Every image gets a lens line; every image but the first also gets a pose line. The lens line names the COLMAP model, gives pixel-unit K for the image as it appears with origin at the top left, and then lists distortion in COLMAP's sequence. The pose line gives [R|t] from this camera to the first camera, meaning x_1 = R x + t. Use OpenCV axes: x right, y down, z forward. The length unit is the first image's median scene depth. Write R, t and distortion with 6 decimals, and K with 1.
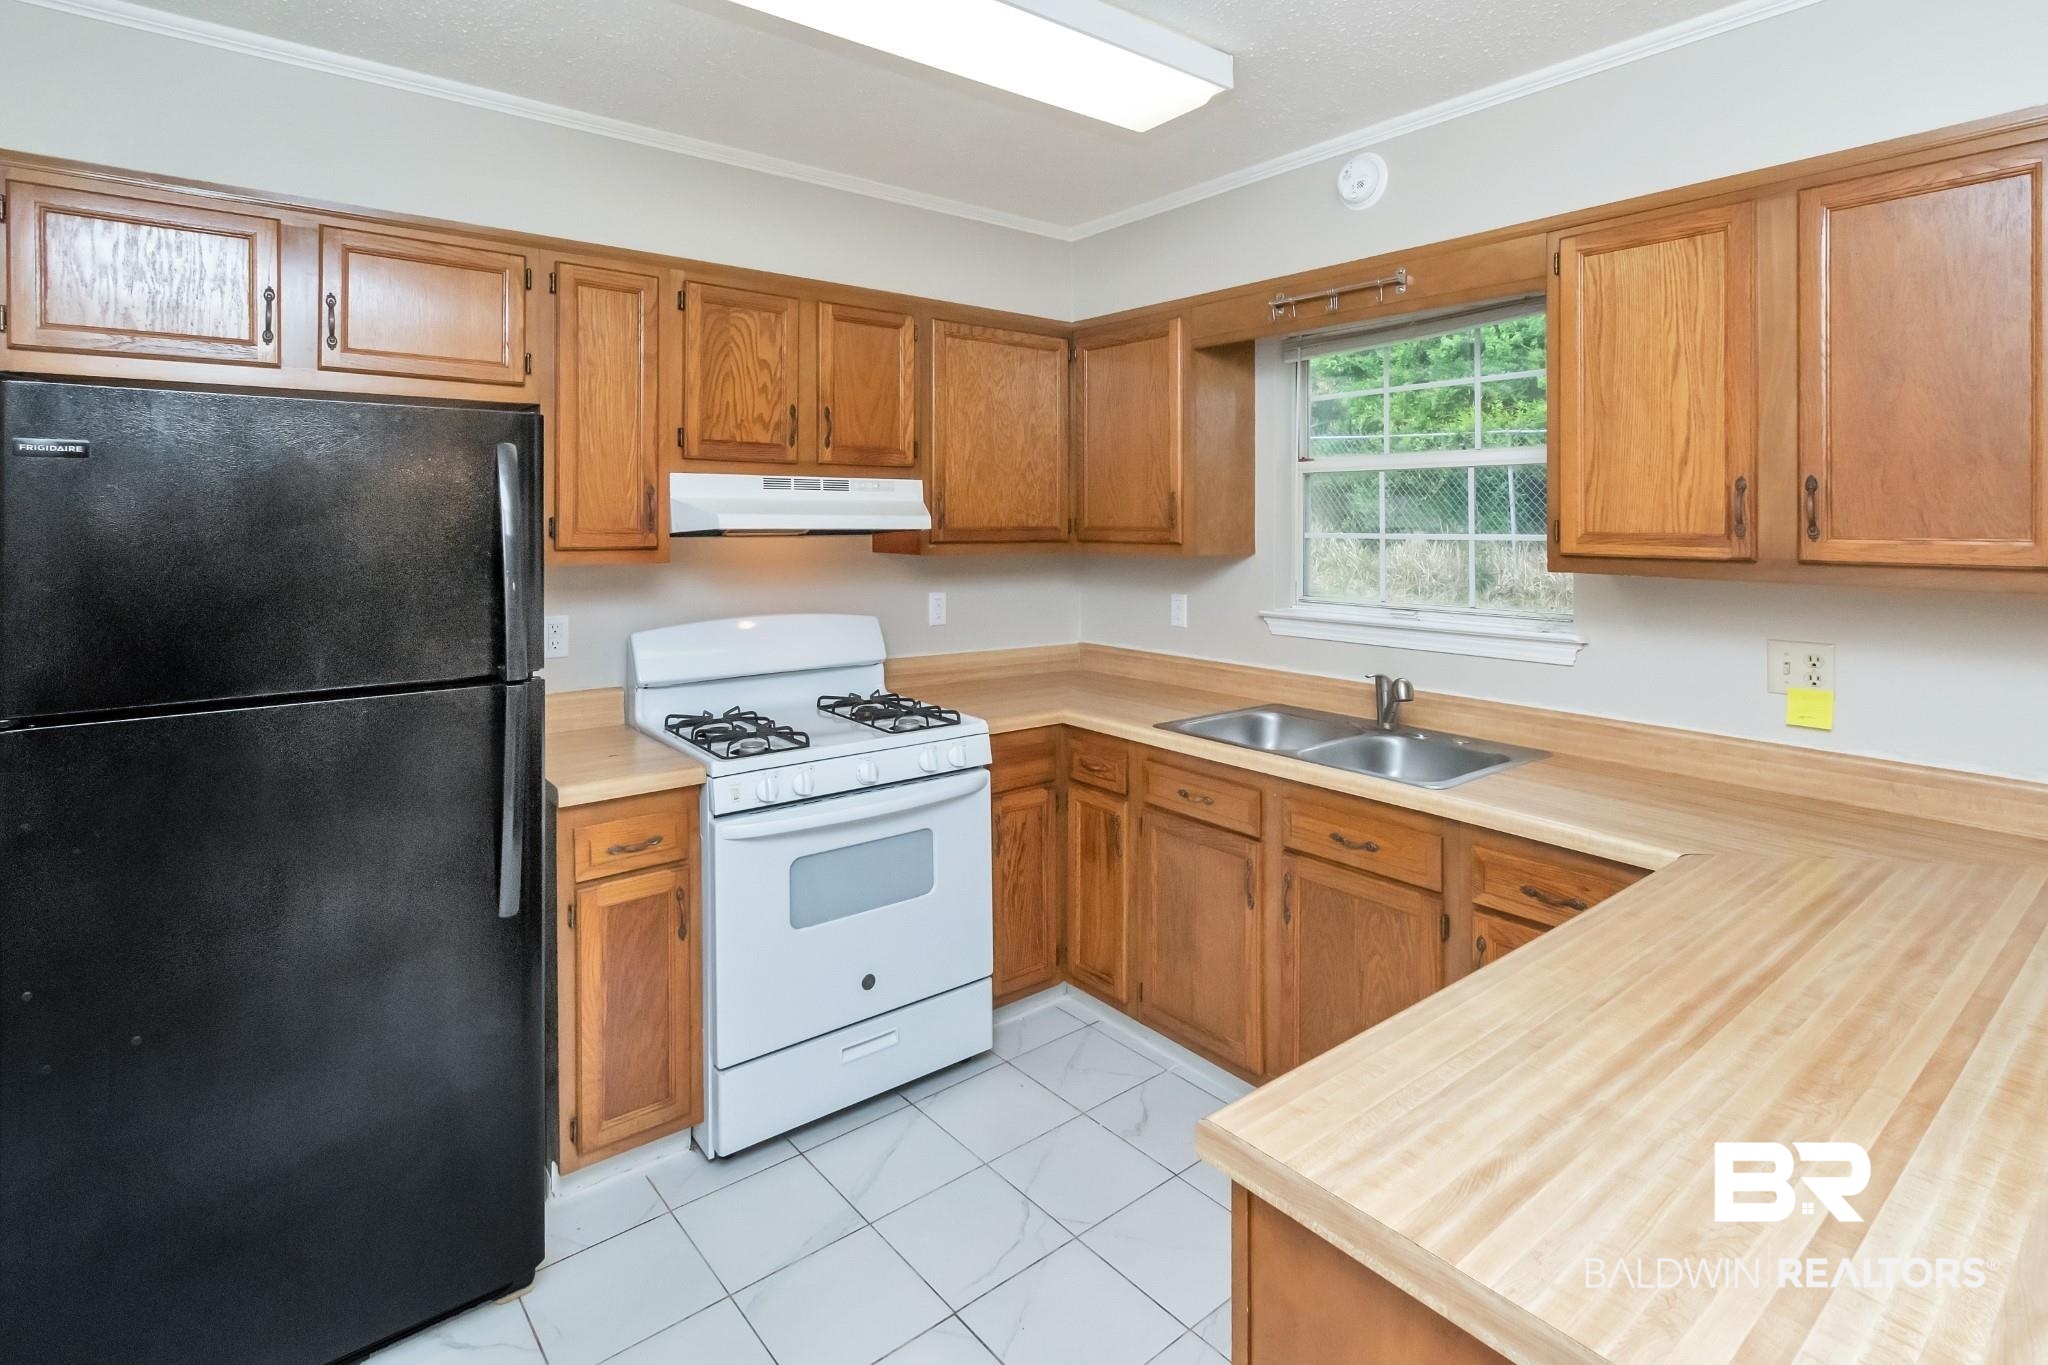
lens RADIAL K [[1019.7, 0, 1025.2], [0, 1019.7, 517.2], [0, 0, 1]] dist [0.001625, 0.000661]
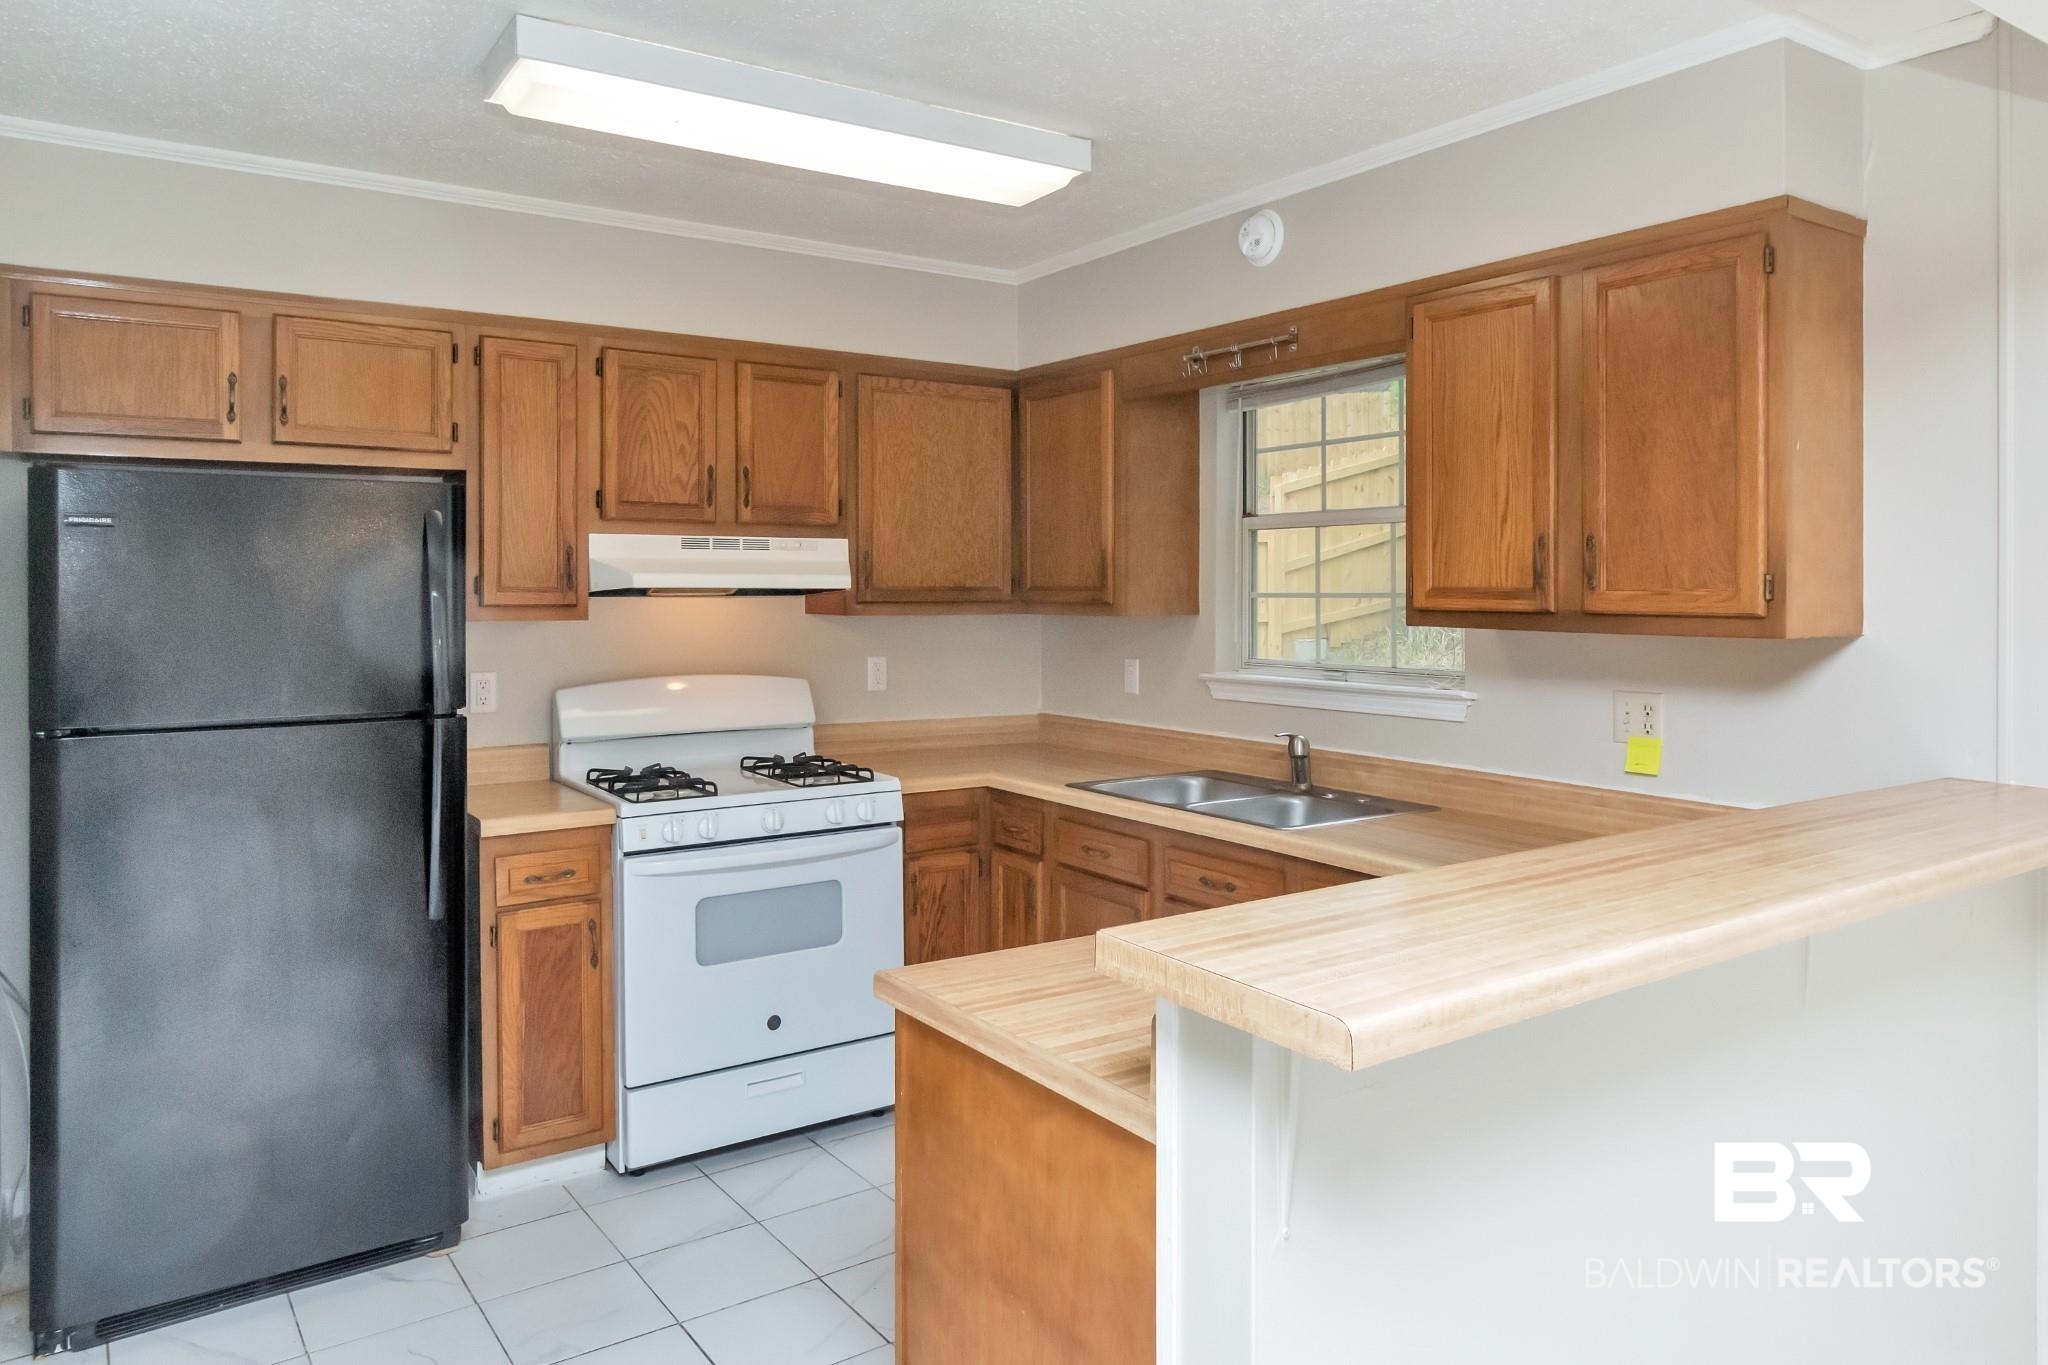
lens RADIAL K [[1372.6, 0, 1026.4], [0, 1372.6, 589.3], [0, 0, 1]] dist [-0.001690, -0.002165]
pose [[0.997303, -0.001591, -0.073381, 0.198577], [0.001827, 0.999993, 0.003142, 0.009798], [0.073375, -0.003268, 0.997299, -0.360462]]
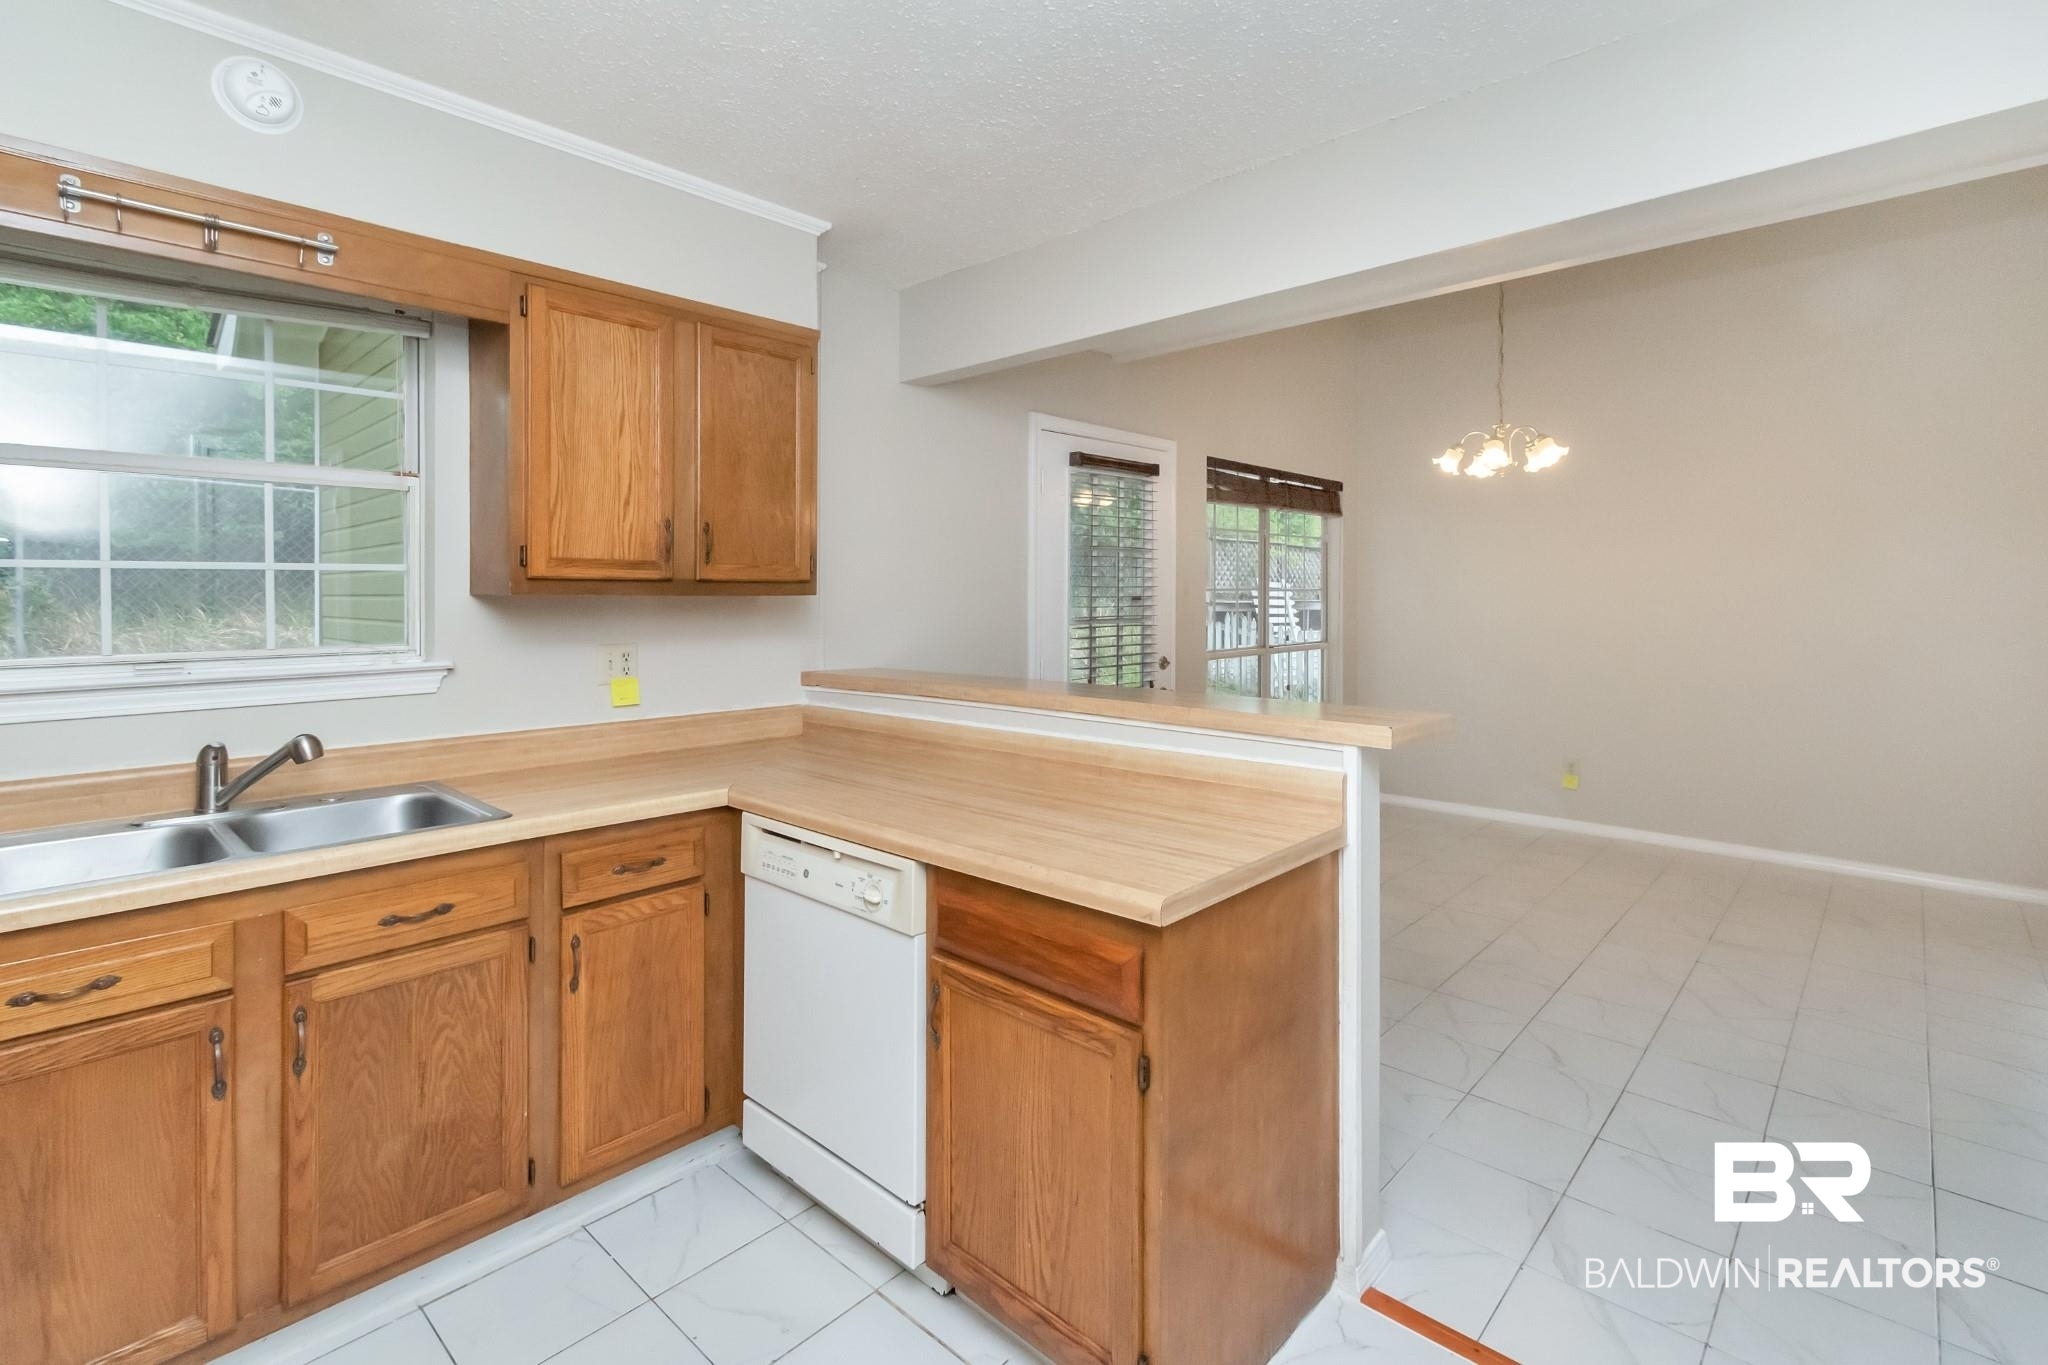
lens RADIAL K [[946.7, 0, 1027.5], [0, 946.7, 593.6], [0, 0, 1]] dist [0.000847, 0.000177]
pose [[-0.144860, -0.001694, 0.989451, -0.458544], [0.000384, 0.999998, 0.001769, 0.044098], [-0.989452, 0.000636, -0.144859, 0.530787]]
